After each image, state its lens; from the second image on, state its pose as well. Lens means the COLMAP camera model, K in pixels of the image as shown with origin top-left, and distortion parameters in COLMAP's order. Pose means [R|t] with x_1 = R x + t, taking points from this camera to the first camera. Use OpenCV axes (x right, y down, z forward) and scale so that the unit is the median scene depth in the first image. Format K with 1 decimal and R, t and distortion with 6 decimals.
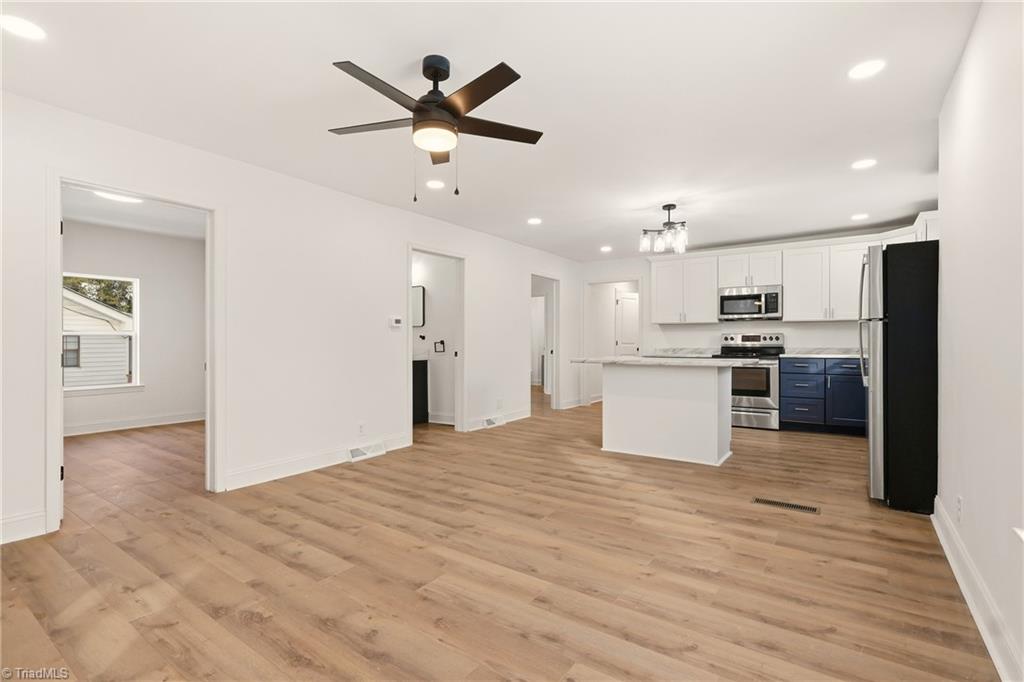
lens RADIAL K [[479.5, 0, 508.3], [0, 479.5, 343.0], [0, 0, 1]] dist [0.002405, 0.000321]
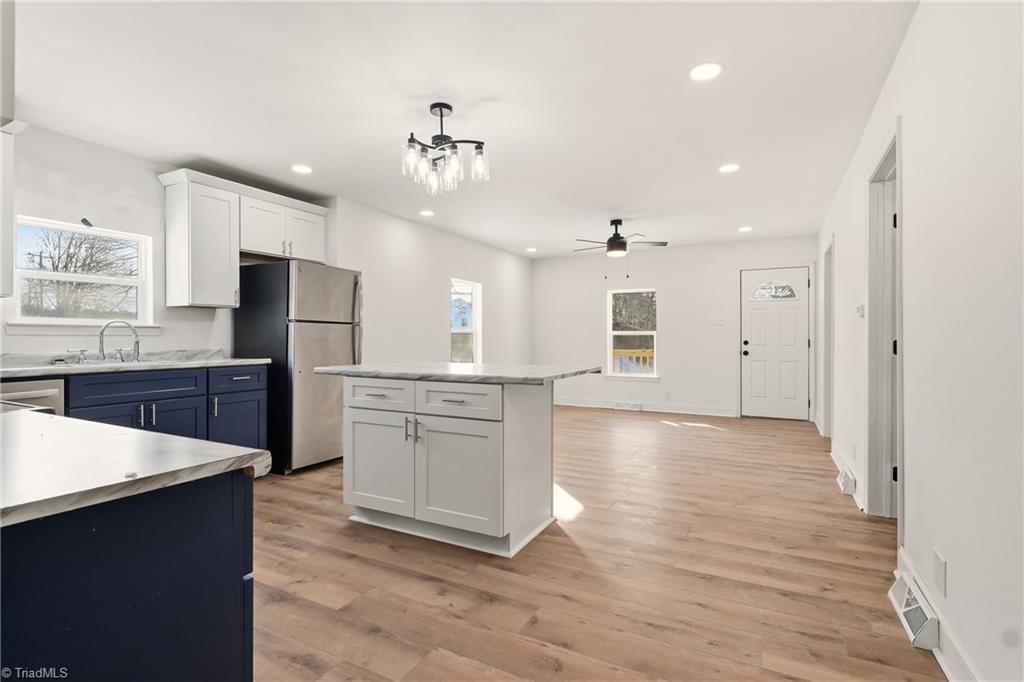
lens RADIAL K [[486.5, 0, 507.8], [0, 486.5, 336.4], [0, 0, 1]] dist [0.001195, 0.000014]
pose [[-0.991795, -0.000095, -0.127838, 0.452844], [-0.000175, 1.000000, 0.000612, -0.012052], [0.127838, 0.000629, -0.991795, 2.185675]]
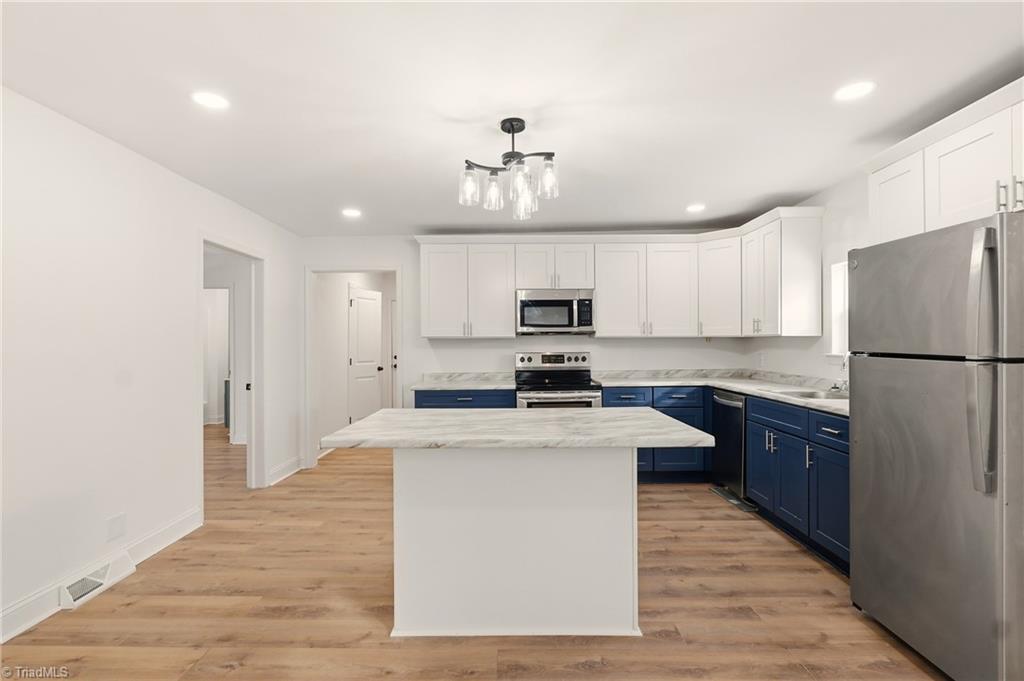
lens RADIAL K [[482.7, 0, 508.9], [0, 482.7, 343.9], [0, 0, 1]] dist [0.003792, 0.000280]
pose [[0.821193, -0.006023, 0.570619, 0.040941], [0.006989, 0.999975, 0.000497, -0.062455], [-0.570608, 0.003580, 0.821215, 0.780876]]
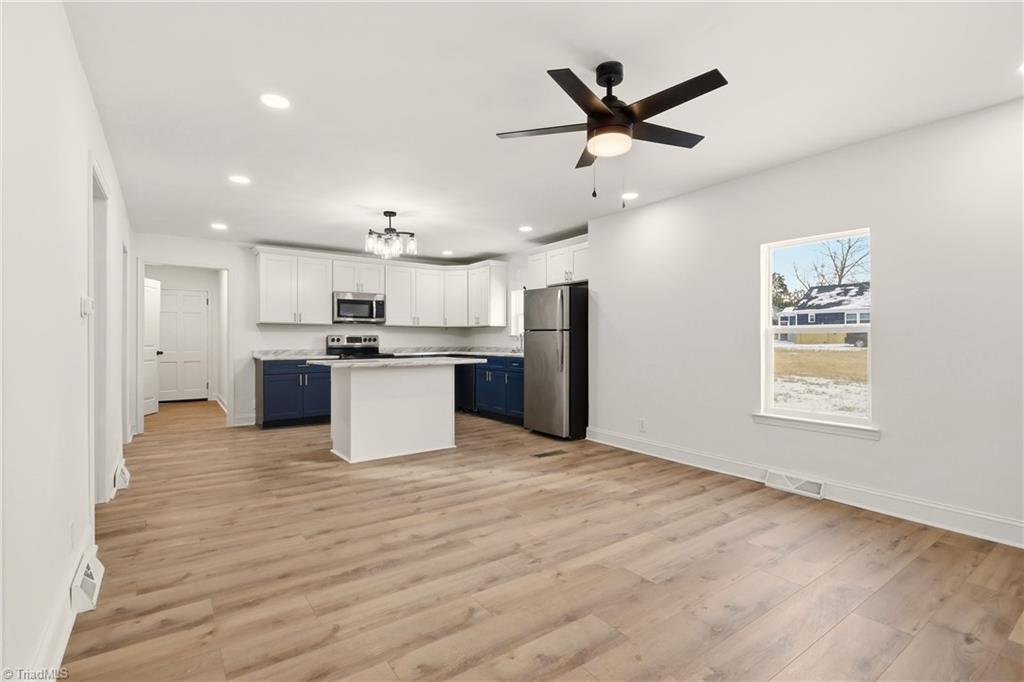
lens RADIAL K [[479.5, 0, 508.3], [0, 479.5, 343.0], [0, 0, 1]] dist [0.002405, 0.000321]
pose [[0.319168, -0.003361, 0.947692, -0.775376], [0.003013, 0.999992, 0.002532, -0.007375], [-0.947693, 0.002047, 0.319176, 0.583534]]
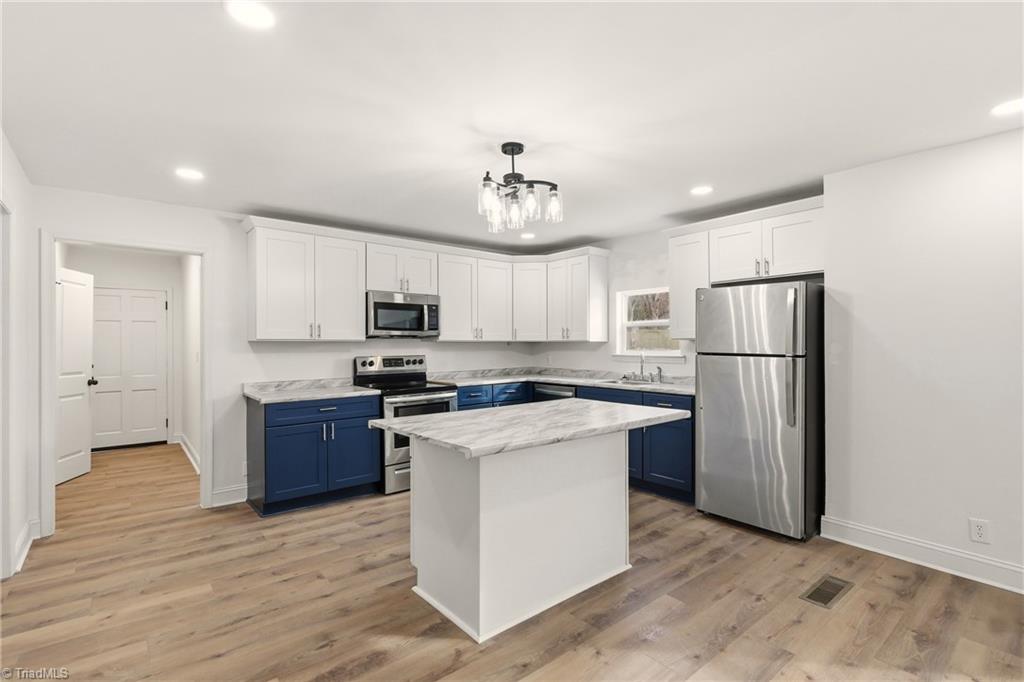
lens RADIAL K [[479.5, 0, 508.3], [0, 479.5, 343.0], [0, 0, 1]] dist [0.002405, 0.000321]
pose [[0.261089, 0.000736, 0.965315, -0.302080], [0.005961, 0.999979, -0.002374, -0.067956], [-0.965296, 0.006374, 0.261079, 1.170231]]
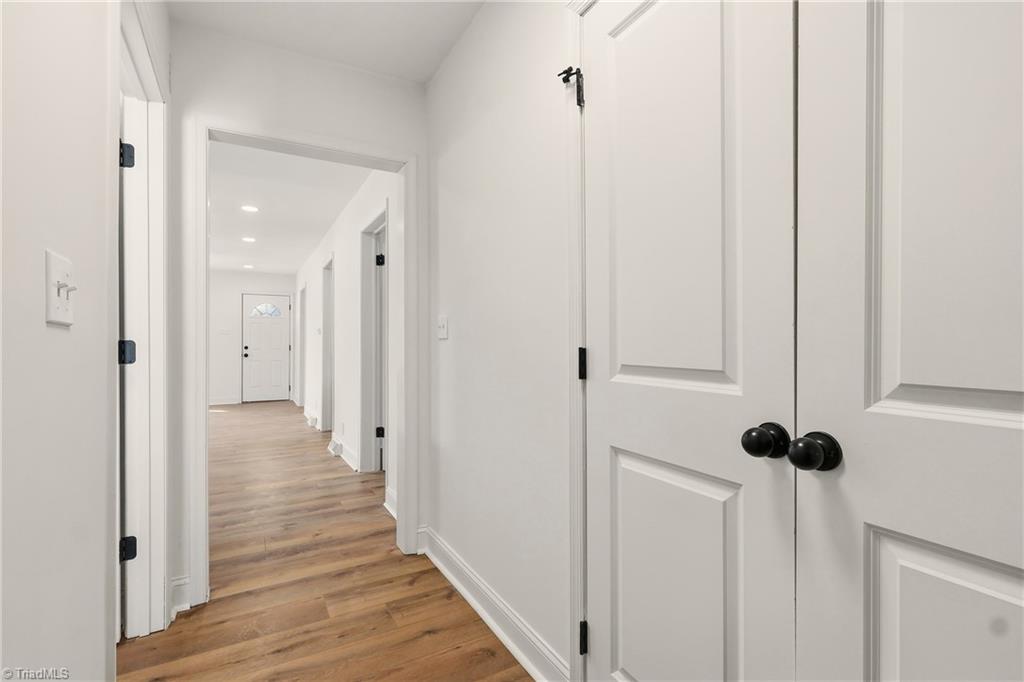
lens RADIAL K [[479.5, 0, 508.3], [0, 479.5, 343.0], [0, 0, 1]] dist [0.002405, 0.000321]
pose [[-0.430943, -0.002381, -0.902376, 0.980670], [-0.004555, 0.999990, -0.000463, -0.015938], [0.902367, 0.003910, -0.430950, 2.762789]]
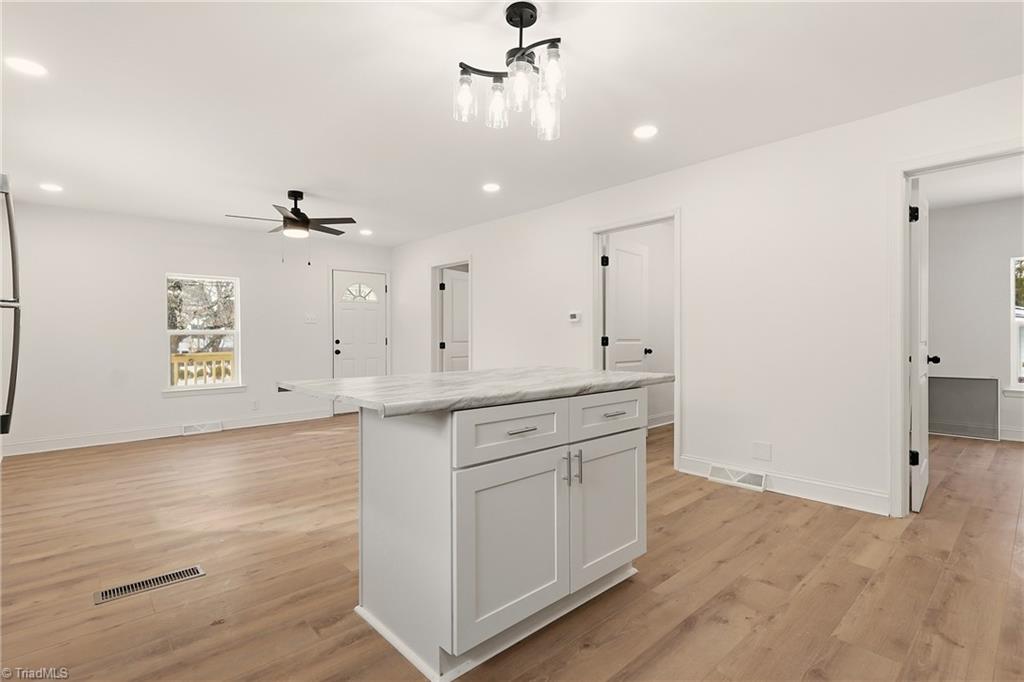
lens RADIAL K [[485.7, 0, 505.9], [0, 485.7, 335.2], [0, 0, 1]] dist [0.008914, 0.000056]
pose [[-0.216393, 0.001330, -0.976305, 1.026906], [0.002864, 0.999996, 0.000728, -0.011915], [0.976302, -0.002638, -0.216396, 1.473949]]
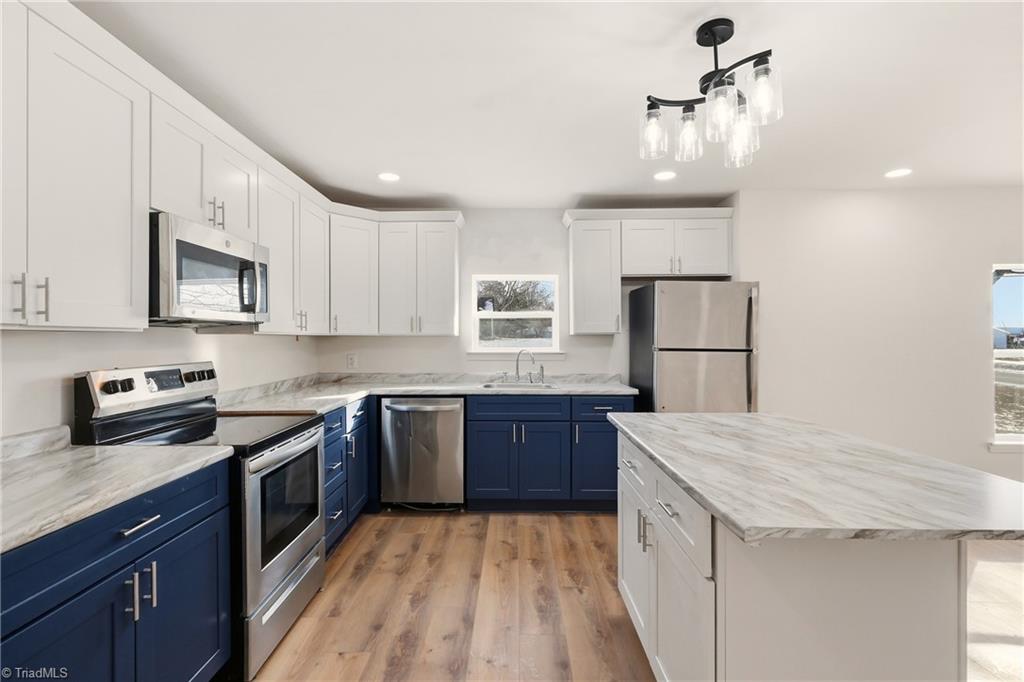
lens RADIAL K [[481.7, 0, 507.1], [0, 481.7, 335.9], [0, 0, 1]] dist [-0.000041, 0.000065]
pose [[-0.565844, 0.004080, 0.824502, 0.168640], [0.003560, 0.999991, -0.002506, -0.070975], [-0.824505, 0.001517, -0.565853, 1.833302]]
